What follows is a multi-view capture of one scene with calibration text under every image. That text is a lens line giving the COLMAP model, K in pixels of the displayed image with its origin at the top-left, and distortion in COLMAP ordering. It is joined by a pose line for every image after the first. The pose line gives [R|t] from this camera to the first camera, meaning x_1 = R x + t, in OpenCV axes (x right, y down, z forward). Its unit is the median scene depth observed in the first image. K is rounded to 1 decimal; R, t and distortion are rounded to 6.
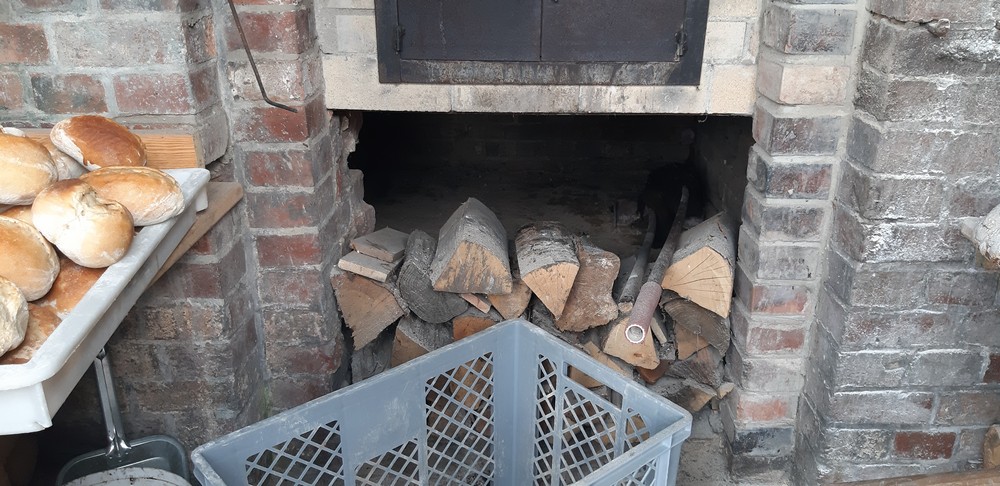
lens RADIAL K [[776.5, 0, 520.0], [0, 776.5, 239.8], [0, 0, 1]] dist [0.017251, -0.072943]
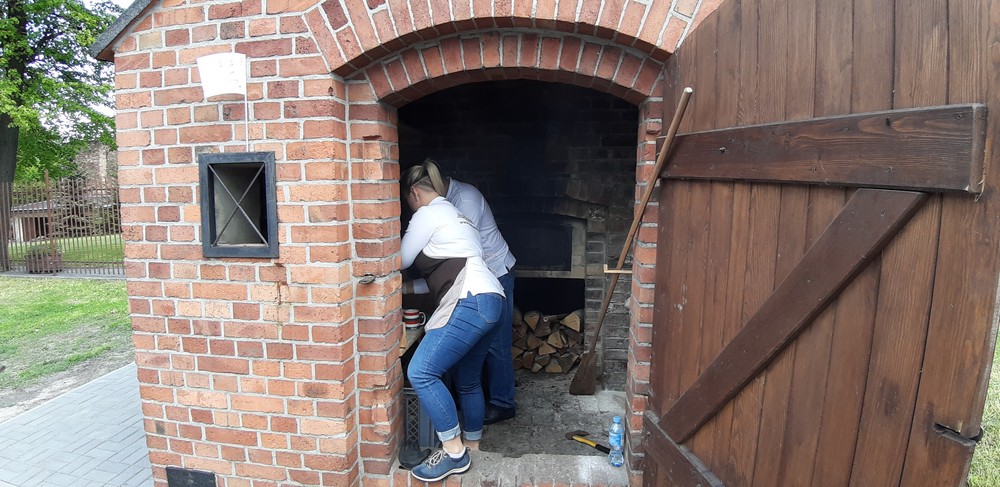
lens RADIAL K [[494.5, 0, 490.3], [0, 494.5, 244.0], [0, 0, 1]] dist [-0.109863, 0.001725]
pose [[0.994915, 0.002656, -0.100684, 0.079979], [-0.029301, 0.964049, -0.264104, 0.343082], [0.096363, 0.265711, 0.959225, -1.485009]]
